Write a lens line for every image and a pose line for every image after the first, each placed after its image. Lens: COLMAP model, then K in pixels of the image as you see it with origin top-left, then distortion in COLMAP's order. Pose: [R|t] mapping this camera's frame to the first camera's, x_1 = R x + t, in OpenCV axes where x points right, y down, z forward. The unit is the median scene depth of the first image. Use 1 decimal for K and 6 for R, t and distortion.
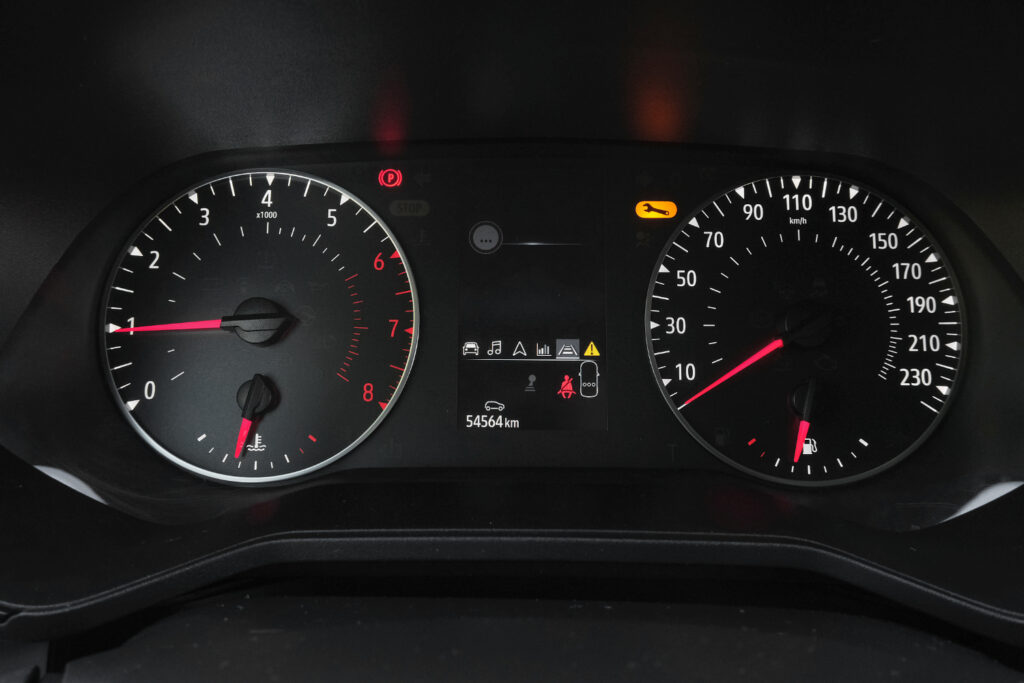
lens RADIAL K [[827.2, 0, 496.6], [0, 827.2, 311.7], [0, 0, 1]] dist [0.023632, 0.001894]
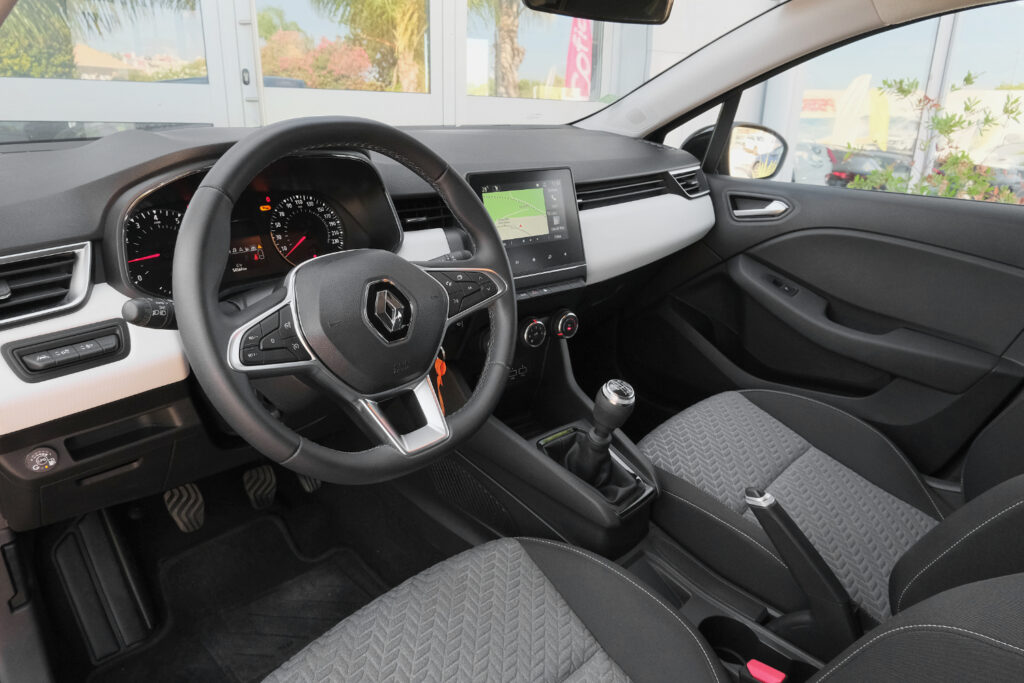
lens RADIAL K [[665.8, 0, 522.9], [0, 665.8, 342.2], [0, 0, 1]] dist [-0.017271, 0.010084]
pose [[0.689346, -0.249825, 0.679992, -1.222680], [0.183414, 0.968261, 0.169795, 0.173215], [-0.700829, 0.007672, 0.713289, -2.003239]]
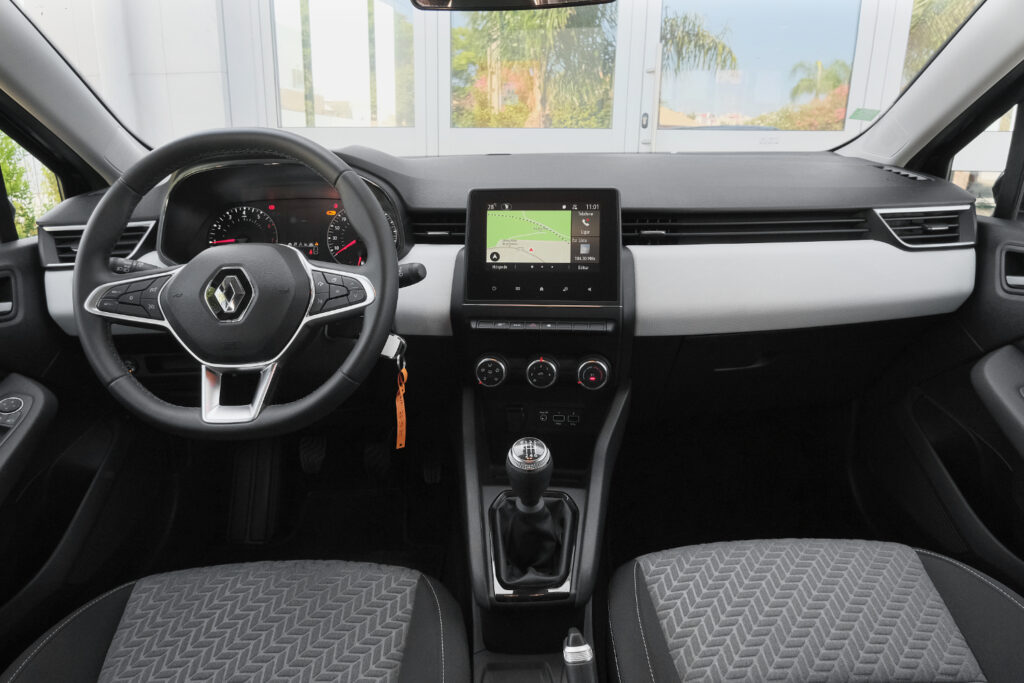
lens RADIAL K [[665.8, 0, 506.9], [0, 665.8, 340.2], [0, 0, 1]] dist [-0.017271, 0.010084]
pose [[0.999369, -0.028286, 0.021466, 1.052291], [0.028022, 0.999529, 0.012494, 0.549789], [-0.021809, -0.011885, 0.999692, -2.640010]]
